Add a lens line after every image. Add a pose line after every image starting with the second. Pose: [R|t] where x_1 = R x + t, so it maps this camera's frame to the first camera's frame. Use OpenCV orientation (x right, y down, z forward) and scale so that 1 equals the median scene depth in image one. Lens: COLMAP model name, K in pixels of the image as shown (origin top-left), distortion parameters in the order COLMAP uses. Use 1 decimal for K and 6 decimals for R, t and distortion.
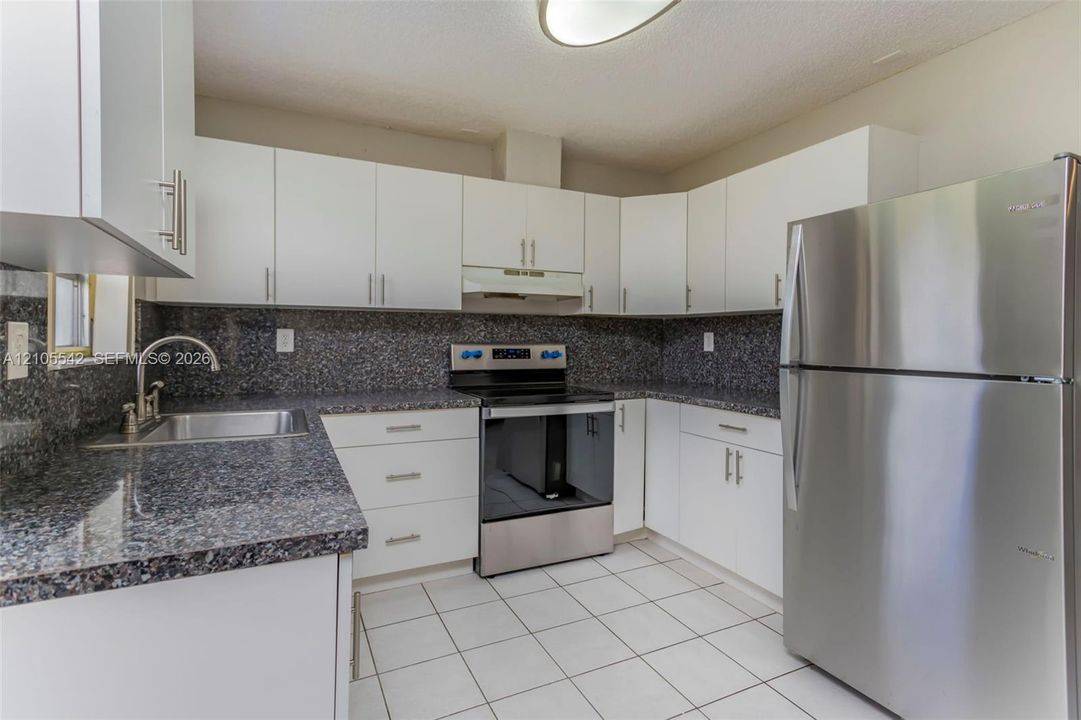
lens RADIAL K [[524.8, 0, 575.9], [0, 524.8, 341.9], [0, 0, 1]] dist [0.006808, 0.000481]
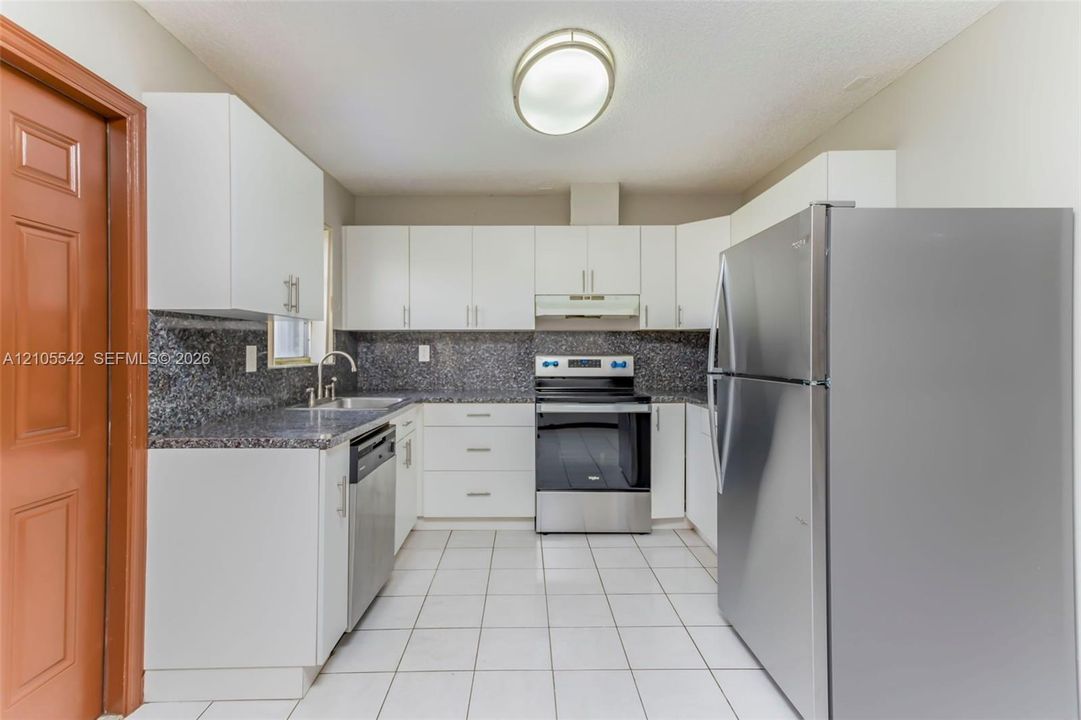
lens RADIAL K [[524.8, 0, 543.3], [0, 524.8, 352.1], [0, 0, 1]] dist [0.006808, 0.000481]
pose [[0.898465, -0.005175, -0.439015, 0.372465], [0.003917, 0.999985, -0.003772, 0.000305], [0.439028, 0.001670, 0.898472, -0.159099]]
